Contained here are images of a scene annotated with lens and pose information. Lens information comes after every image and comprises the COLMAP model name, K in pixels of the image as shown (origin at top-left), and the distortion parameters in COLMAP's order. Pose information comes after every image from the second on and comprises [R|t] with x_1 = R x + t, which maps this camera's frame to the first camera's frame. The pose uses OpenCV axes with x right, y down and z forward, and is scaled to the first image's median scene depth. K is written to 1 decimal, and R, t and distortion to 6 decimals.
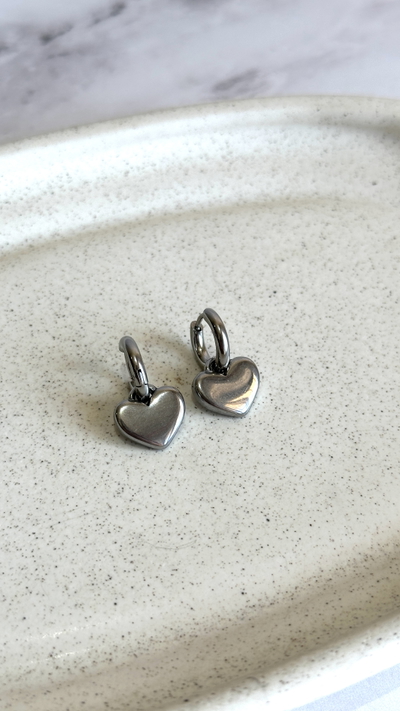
lens RADIAL K [[1039.0, 0, 184.9], [0, 1039.0, 354.8], [0, 0, 1]] dist [0.143467, -0.213053]
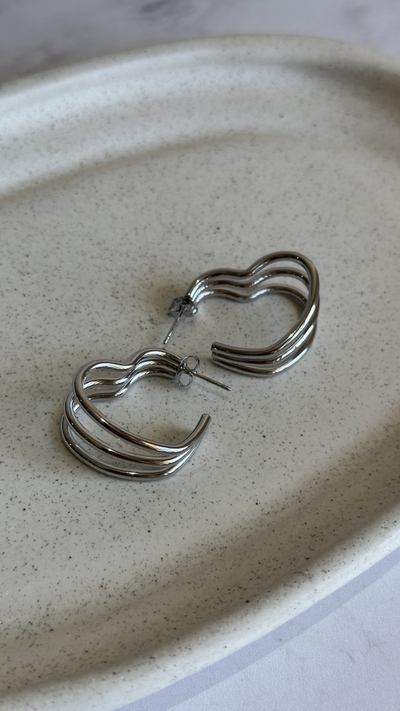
lens RADIAL K [[1039.0, 0, 184.9], [0, 1039.0, 354.8], [0, 0, 1]] dist [0.143467, -0.213053]
pose [[0.972344, -0.130171, 0.193913, -0.183592], [0.116145, 0.989836, 0.082069, -0.024881], [-0.202625, -0.057277, 0.977580, -0.052032]]
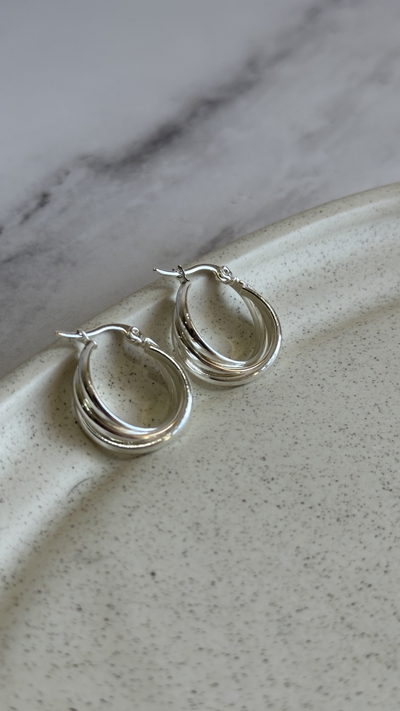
lens RADIAL K [[1039.0, 0, 184.9], [0, 1039.0, 354.8], [0, 0, 1]] dist [0.143467, -0.213053]
pose [[0.933016, -0.249995, 0.258814, -0.385689], [0.288332, 0.949718, -0.122071, -0.052083], [-0.215283, 0.188518, 0.958183, 0.212981]]
